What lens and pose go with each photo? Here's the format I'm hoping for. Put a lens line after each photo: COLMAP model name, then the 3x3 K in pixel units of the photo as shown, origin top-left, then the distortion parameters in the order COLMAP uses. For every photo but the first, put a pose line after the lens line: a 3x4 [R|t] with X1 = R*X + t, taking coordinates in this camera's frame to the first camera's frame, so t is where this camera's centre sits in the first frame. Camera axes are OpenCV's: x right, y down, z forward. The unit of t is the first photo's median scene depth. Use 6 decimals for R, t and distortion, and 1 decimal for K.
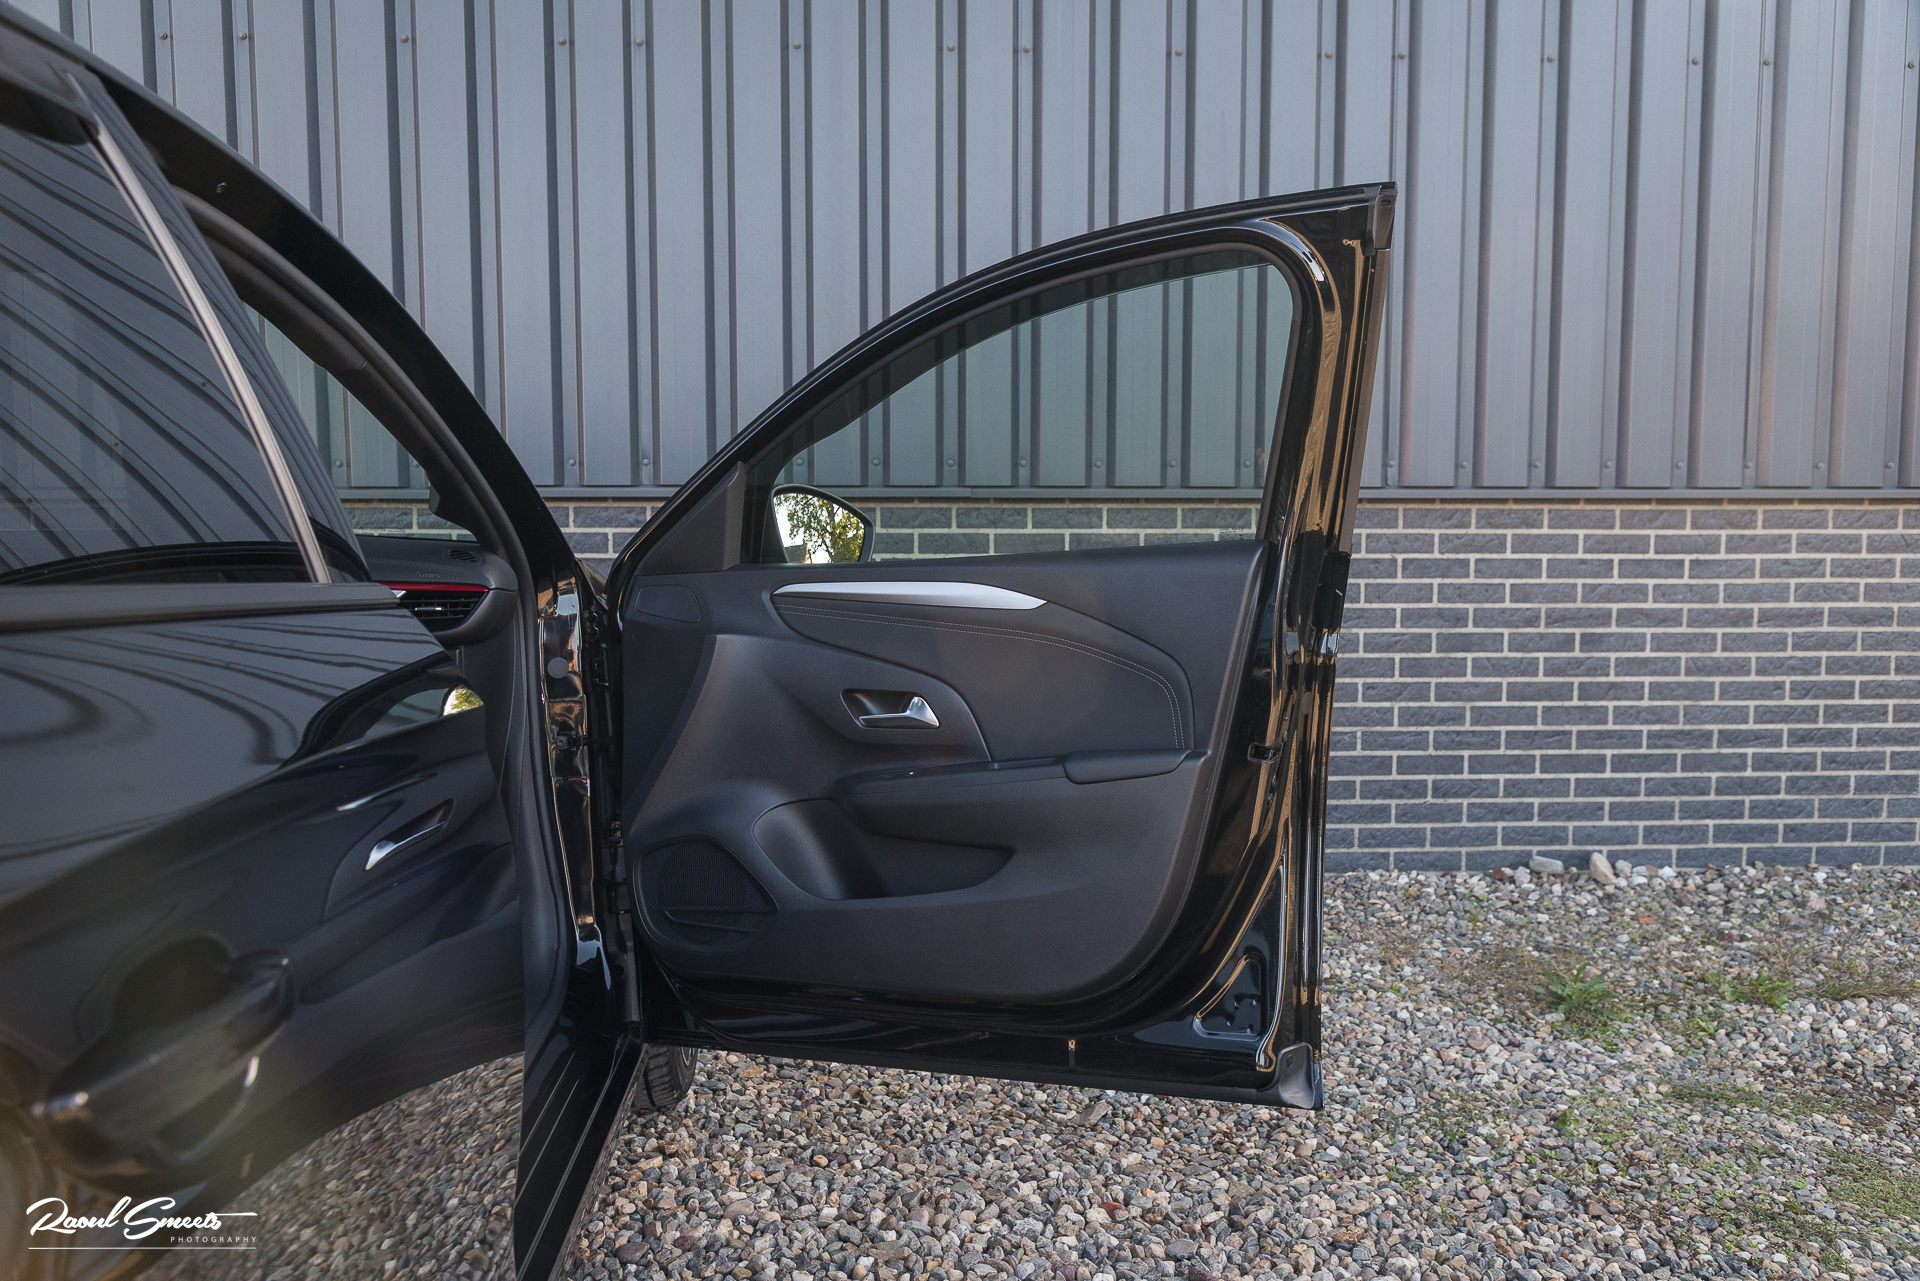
lens RADIAL K [[1620.9, 0, 960.0], [0, 1620.9, 640.5], [0, 0, 1]] dist [-0.005568, -0.001764]
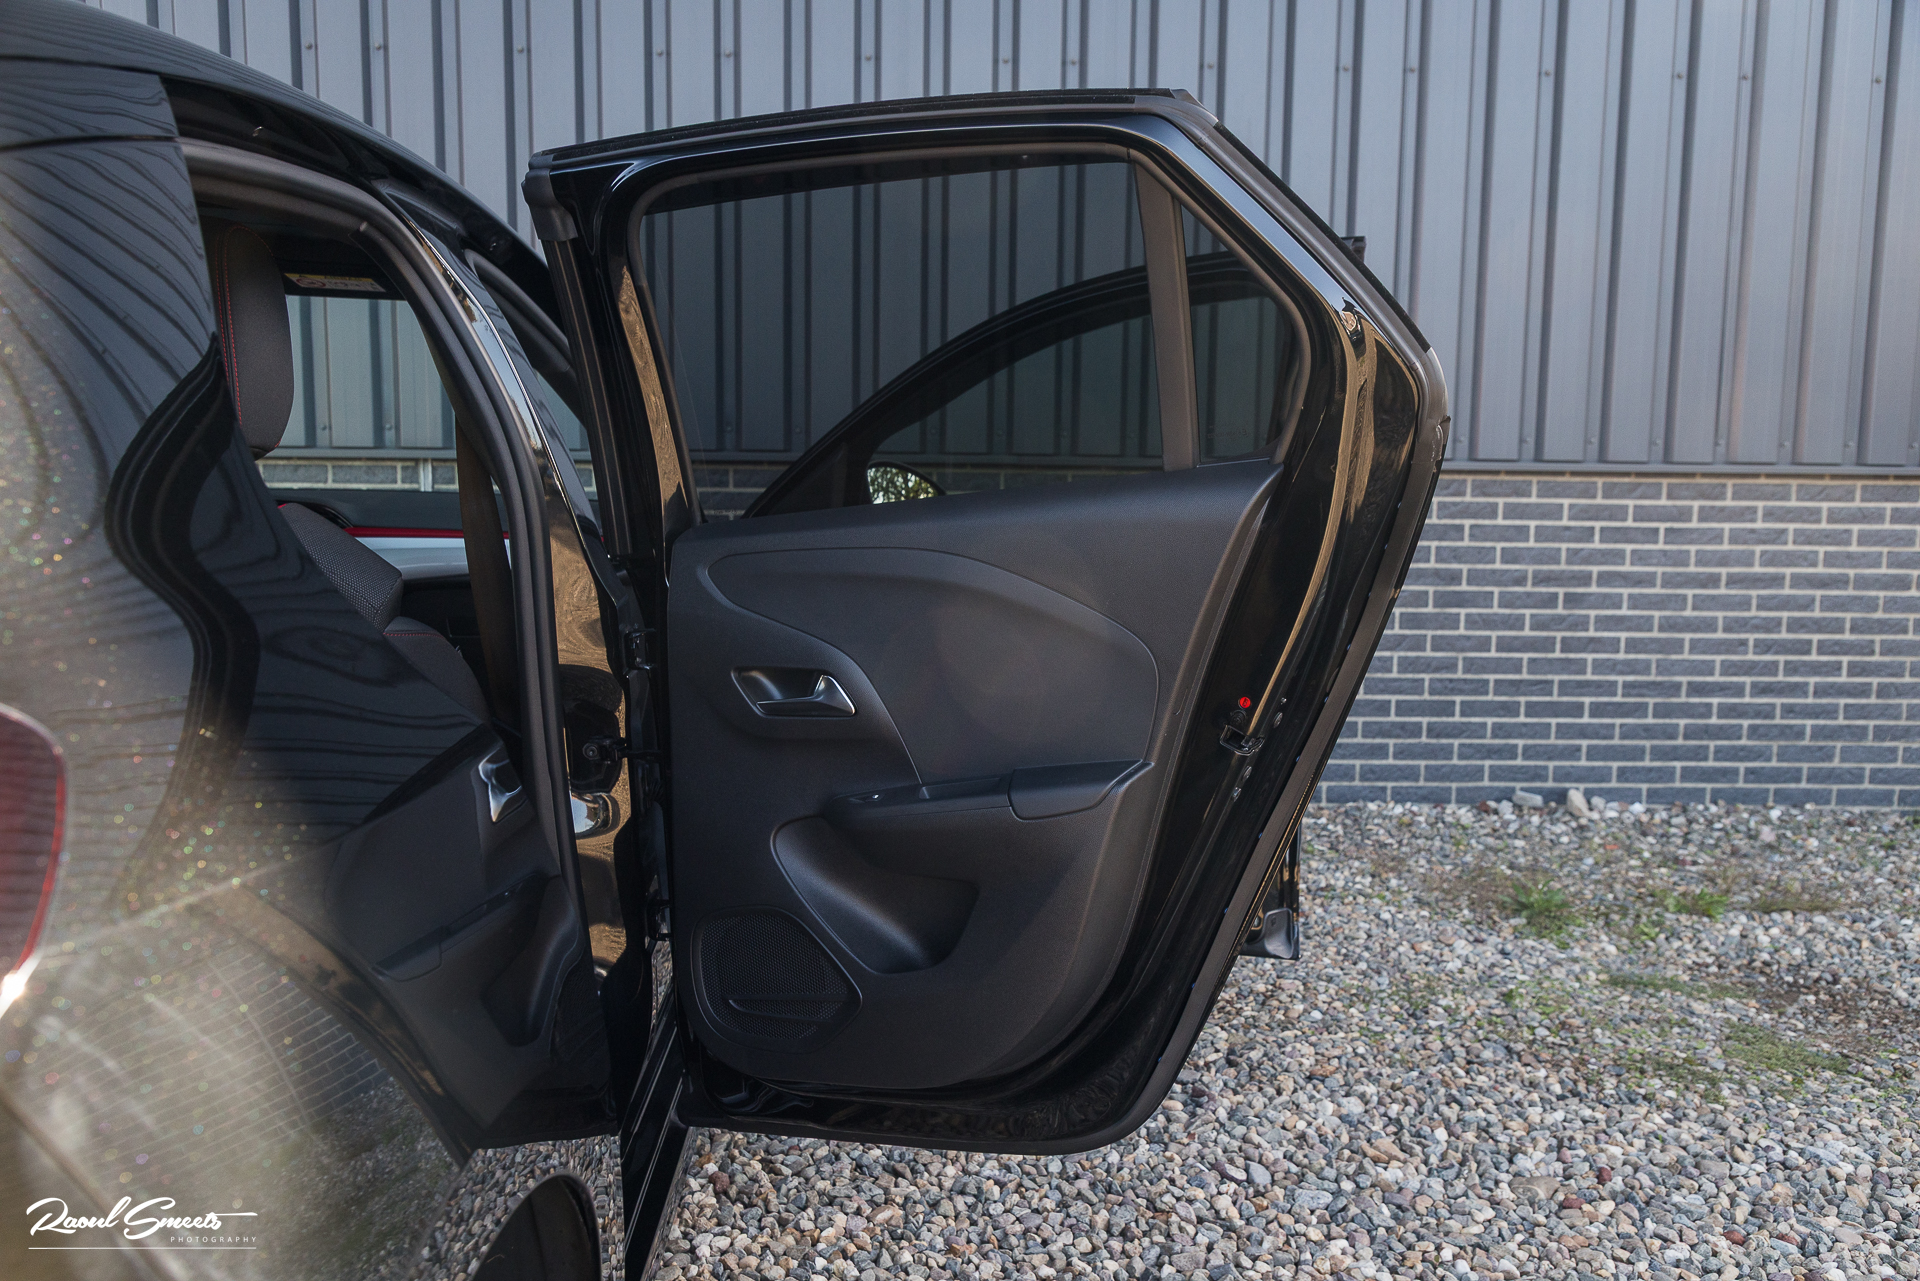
lens RADIAL K [[1620.9, 0, 960.0], [0, 1620.9, 640.5], [0, 0, 1]] dist [-0.005568, -0.001764]
pose [[0.999711, 0.014411, -0.019244, -0.009723], [-0.013877, 0.999523, 0.027585, 0.003619], [0.019632, -0.027310, 0.999434, -0.122490]]
